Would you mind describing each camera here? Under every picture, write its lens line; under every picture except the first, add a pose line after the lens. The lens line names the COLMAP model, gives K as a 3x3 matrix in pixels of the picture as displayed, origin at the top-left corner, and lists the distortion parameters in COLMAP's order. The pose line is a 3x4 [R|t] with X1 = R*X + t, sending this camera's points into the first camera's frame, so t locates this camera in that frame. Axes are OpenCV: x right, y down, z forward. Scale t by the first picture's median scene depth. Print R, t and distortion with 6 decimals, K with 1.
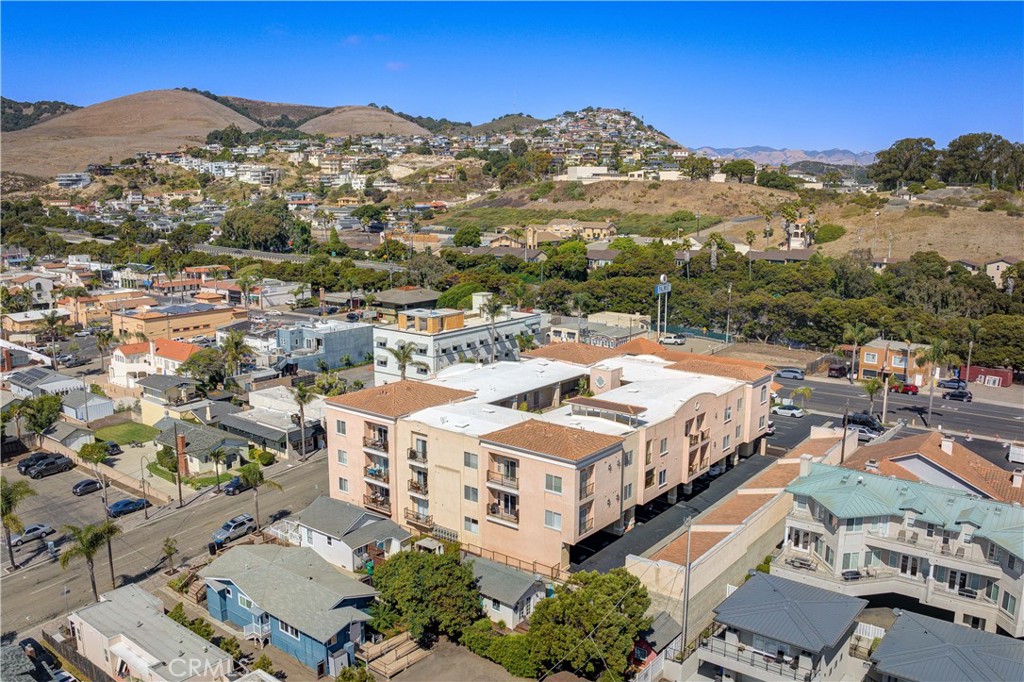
lens RADIAL K [[845.4, 0, 512.0], [0, 845.4, 341.0], [0, 0, 1]] dist [-0.094181, -0.038782]
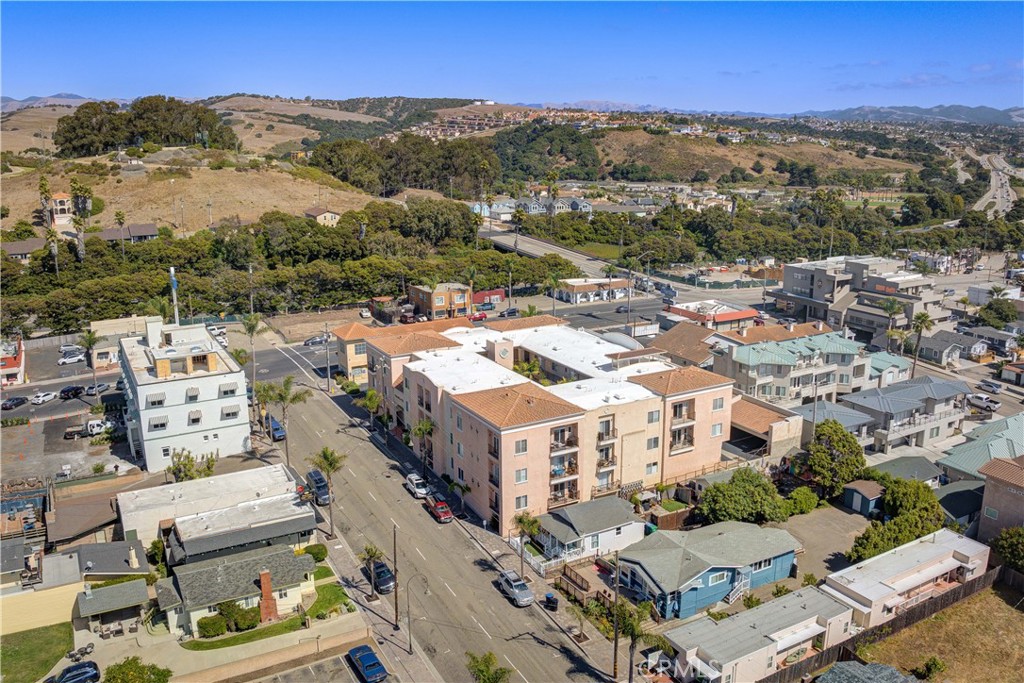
lens RADIAL K [[845.4, 0, 512.0], [0, 845.4, 341.5], [0, 0, 1]] dist [-0.094181, -0.038782]
pose [[0.386719, -0.233507, 0.892145, -1.148233], [0.175535, 0.968364, 0.177367, -0.213386], [-0.905338, 0.088011, 0.415473, 0.618751]]
